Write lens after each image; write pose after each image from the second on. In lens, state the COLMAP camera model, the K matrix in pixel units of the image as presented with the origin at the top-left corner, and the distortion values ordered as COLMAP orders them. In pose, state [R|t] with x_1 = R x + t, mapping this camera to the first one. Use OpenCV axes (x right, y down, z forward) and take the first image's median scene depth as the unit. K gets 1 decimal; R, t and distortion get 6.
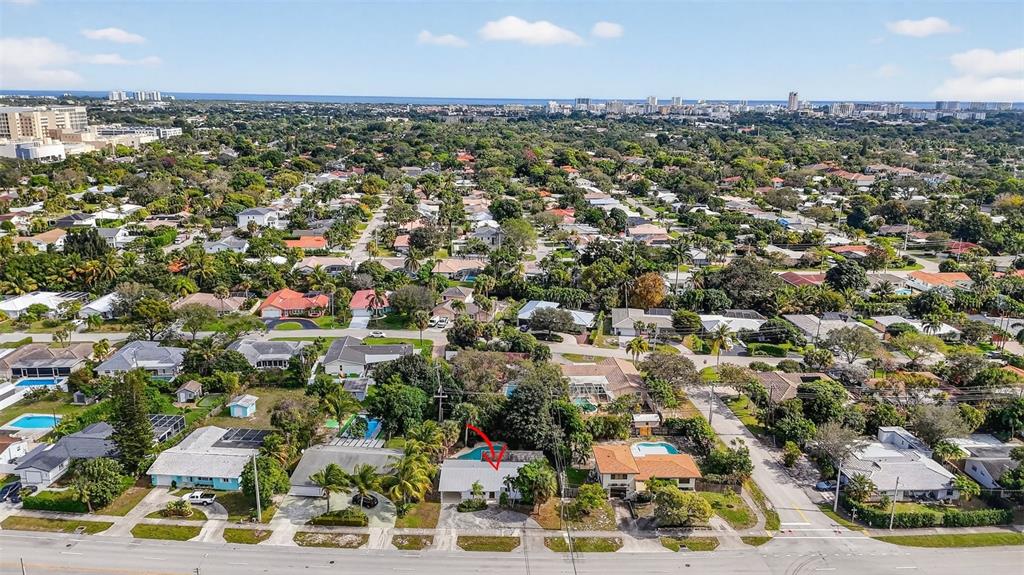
lens RADIAL K [[750.3, 0, 512.7], [0, 750.3, 283.1], [0, 0, 1]] dist [0.085910, -0.078796]
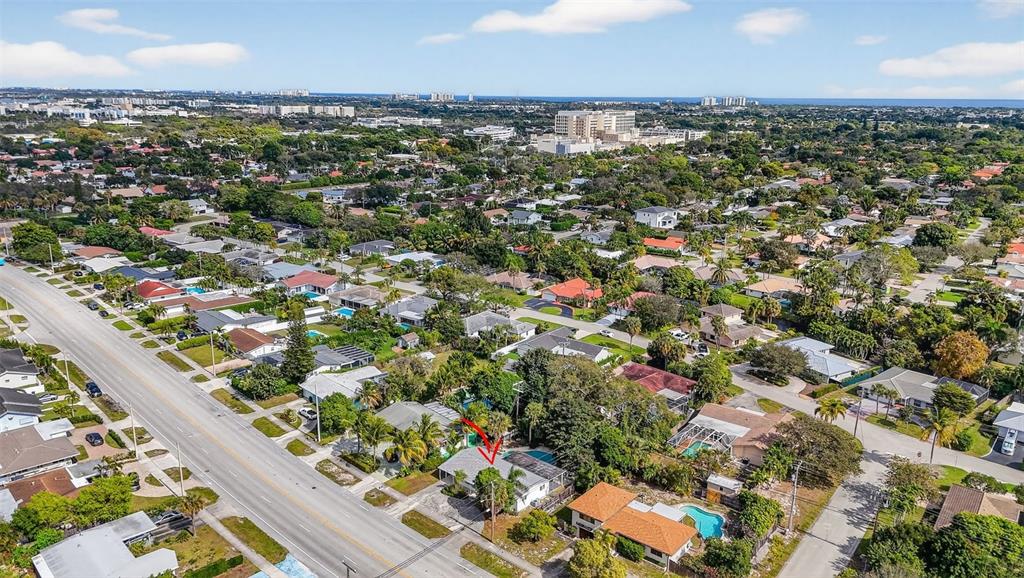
lens RADIAL K [[750.3, 0, 516.6], [0, 750.3, 295.3], [0, 0, 1]] dist [0.085910, -0.078796]
pose [[0.747369, 0.169261, -0.642488, 0.552366], [-0.163371, 0.984133, 0.069225, -0.048335], [0.644011, 0.053227, 0.763162, 0.221959]]
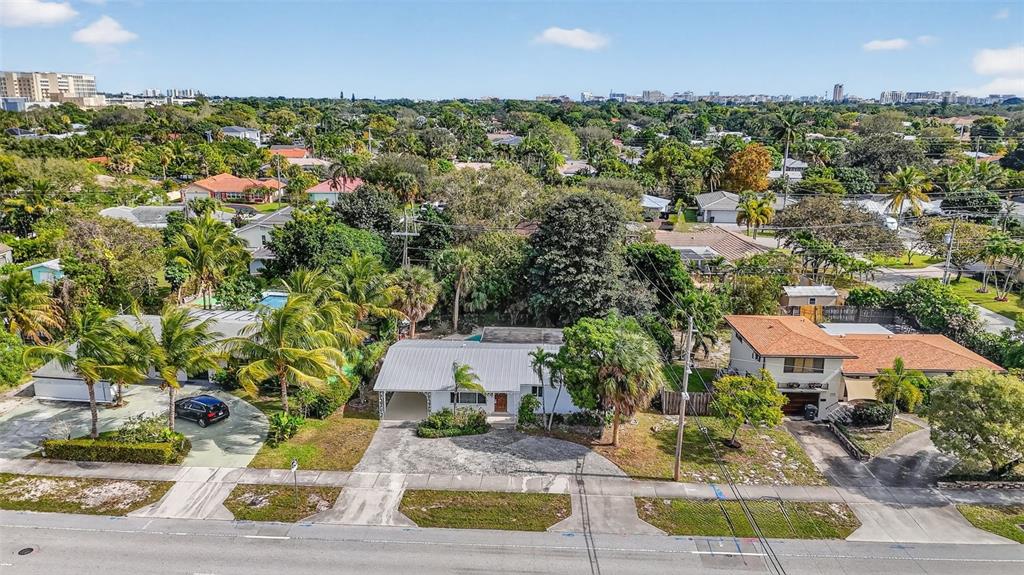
lens RADIAL K [[750.3, 0, 513.5], [0, 750.3, 285.4], [0, 0, 1]] dist [0.085910, -0.078796]
pose [[0.999119, 0.005489, -0.041600, -0.002815], [-0.005623, 0.999979, -0.003104, 0.192839], [0.041582, 0.003336, 0.999130, 0.516855]]
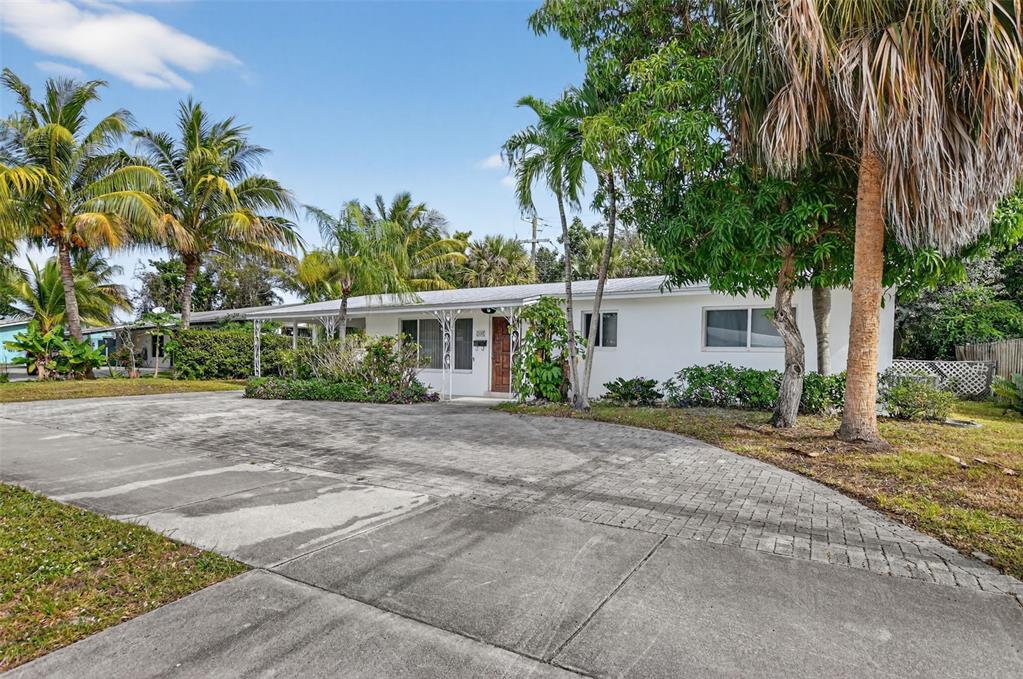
lens RADIAL K [[556.2, 0, 514.2], [0, 556.2, 364.5], [0, 0, 1]] dist [-0.016941, -0.000860]
pose [[0.864029, 0.005853, -0.503408, 0.027519], [-0.132269, 0.967443, -0.215774, 0.272897], [0.485755, 0.253021, 0.836673, 0.812100]]
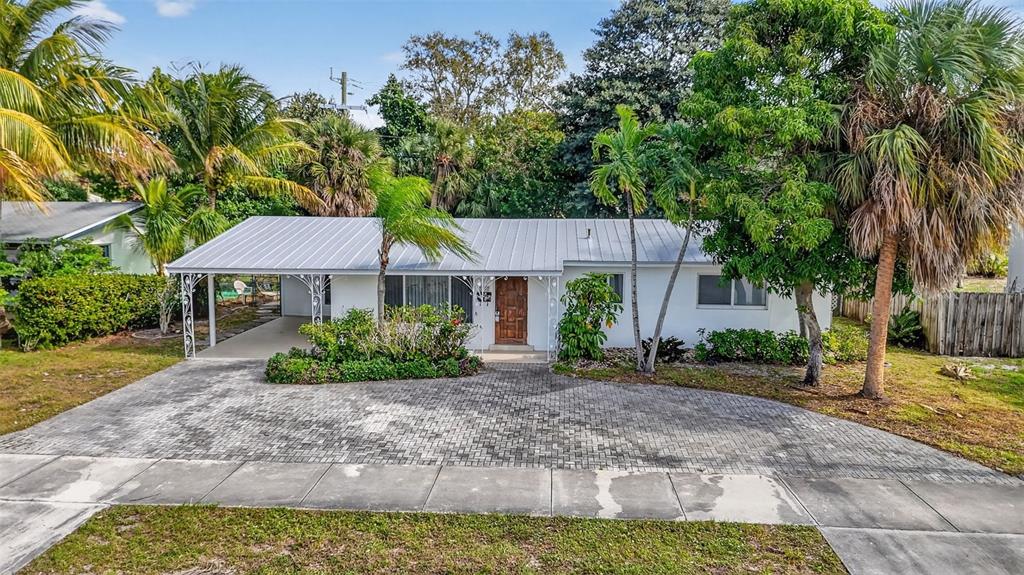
lens RADIAL K [[750.3, 0, 509.2], [0, 750.3, 293.9], [0, 0, 1]] dist [0.085910, -0.078796]
pose [[0.998006, -0.000555, -0.063110, -0.015955], [-0.007531, 0.991770, -0.127809, 0.265065], [0.062662, 0.128029, 0.989789, 0.752319]]
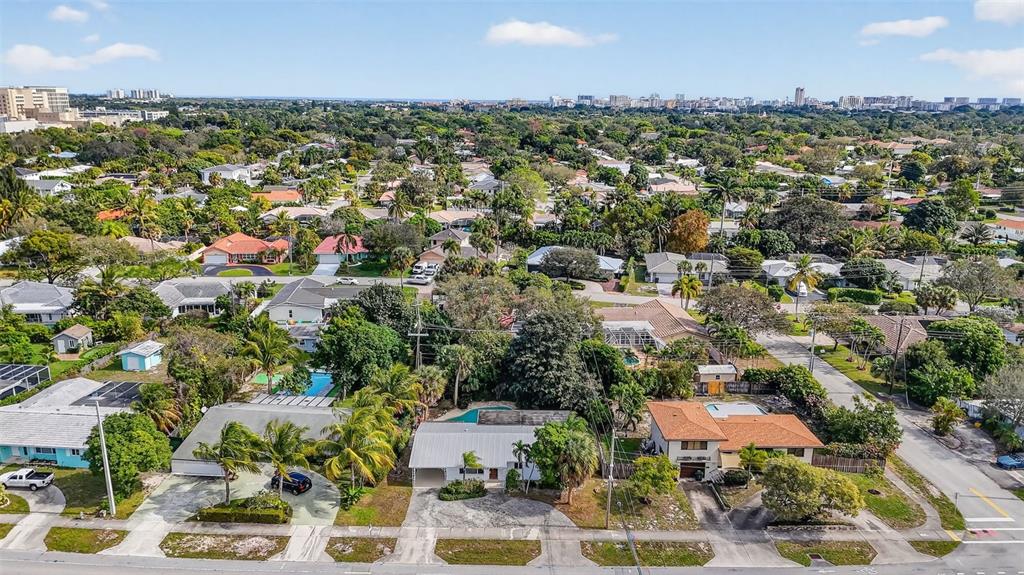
lens RADIAL K [[750.3, 0, 511.9], [0, 750.3, 283.8], [0, 0, 1]] dist [0.085910, -0.078796]
pose [[0.999988, -0.002085, -0.004350, -0.008249], [0.002073, 0.999995, -0.002566, 0.110139], [0.004355, 0.002557, 0.999987, 0.329296]]
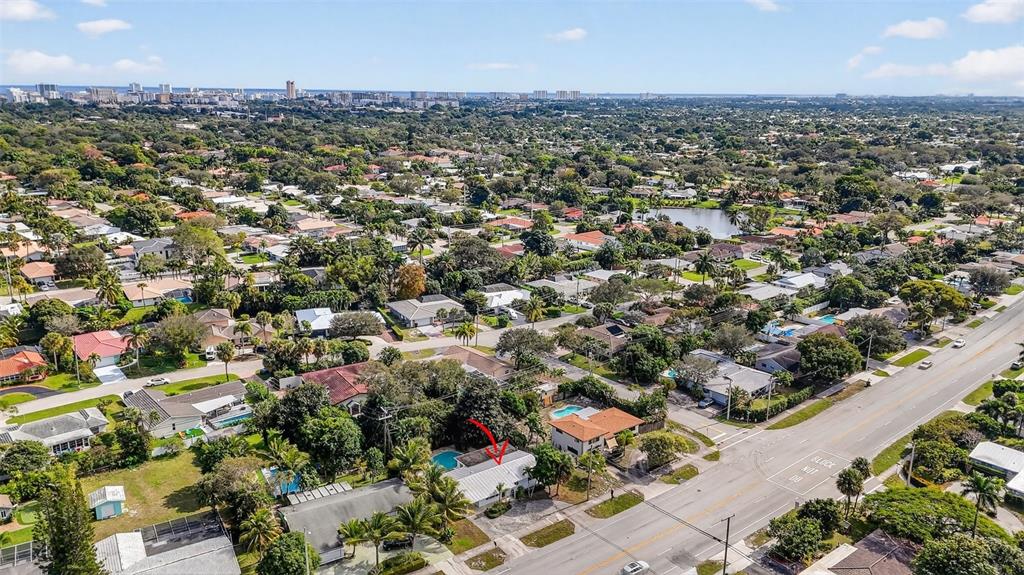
lens RADIAL K [[750.3, 0, 511.7], [0, 750.3, 290.6], [0, 0, 1]] dist [0.085910, -0.078796]
pose [[0.803100, -0.158537, 0.574366, -0.492327], [0.144818, 0.986983, 0.069938, -0.045891], [-0.577977, 0.027011, 0.815606, 0.159070]]
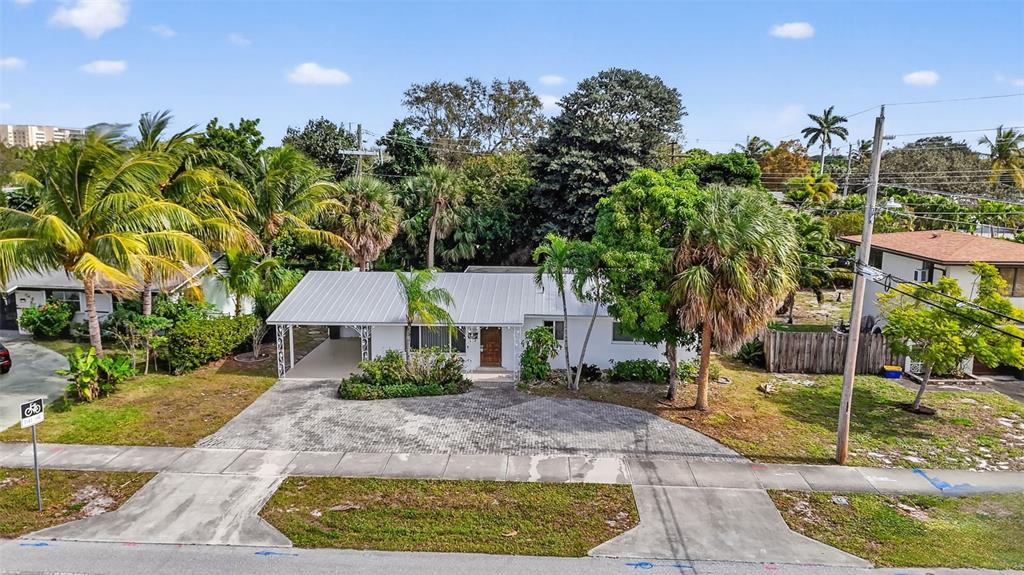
lens RADIAL K [[750.3, 0, 511.3], [0, 750.3, 290.2], [0, 0, 1]] dist [0.085910, -0.078796]
pose [[0.998927, 0.000717, -0.046307, -0.008459], [-0.004478, 0.996691, -0.081166, 0.251464], [0.046095, 0.081286, 0.995624, 0.675640]]
